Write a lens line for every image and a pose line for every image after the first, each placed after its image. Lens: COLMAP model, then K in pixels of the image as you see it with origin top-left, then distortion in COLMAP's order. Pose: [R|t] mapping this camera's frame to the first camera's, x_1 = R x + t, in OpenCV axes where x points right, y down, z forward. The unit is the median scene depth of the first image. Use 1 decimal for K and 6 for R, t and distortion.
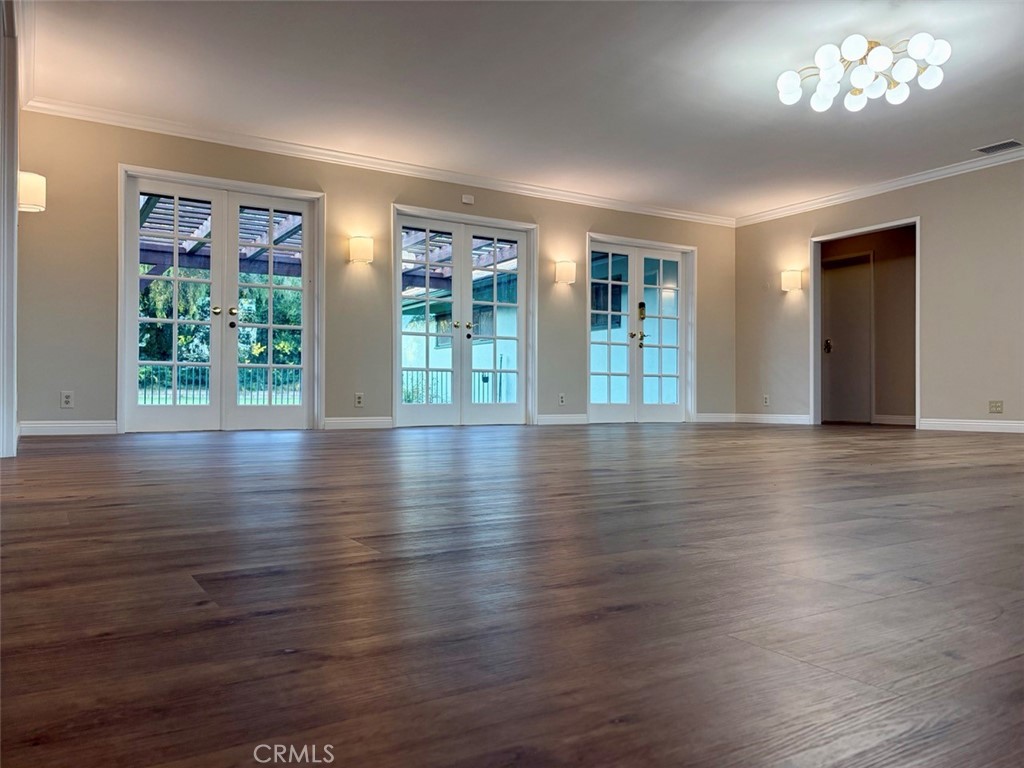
lens RADIAL K [[779.2, 0, 514.7], [0, 779.2, 385.3], [0, 0, 1]] dist [0.050830, -0.062836]
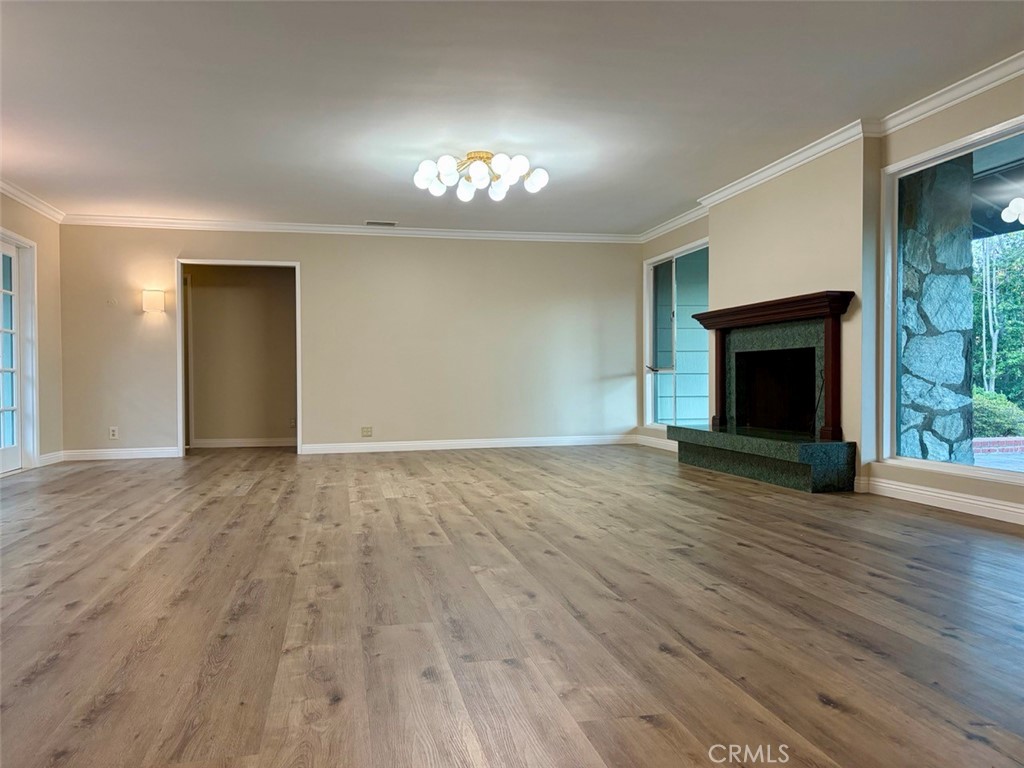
lens RADIAL K [[779.2, 0, 515.8], [0, 779.2, 382.7], [0, 0, 1]] dist [0.050830, -0.062836]
pose [[0.331163, -0.008384, 0.943536, -0.368204], [-0.006630, 0.999915, 0.011212, -0.051104], [-0.943550, -0.009968, 0.331079, 0.298560]]
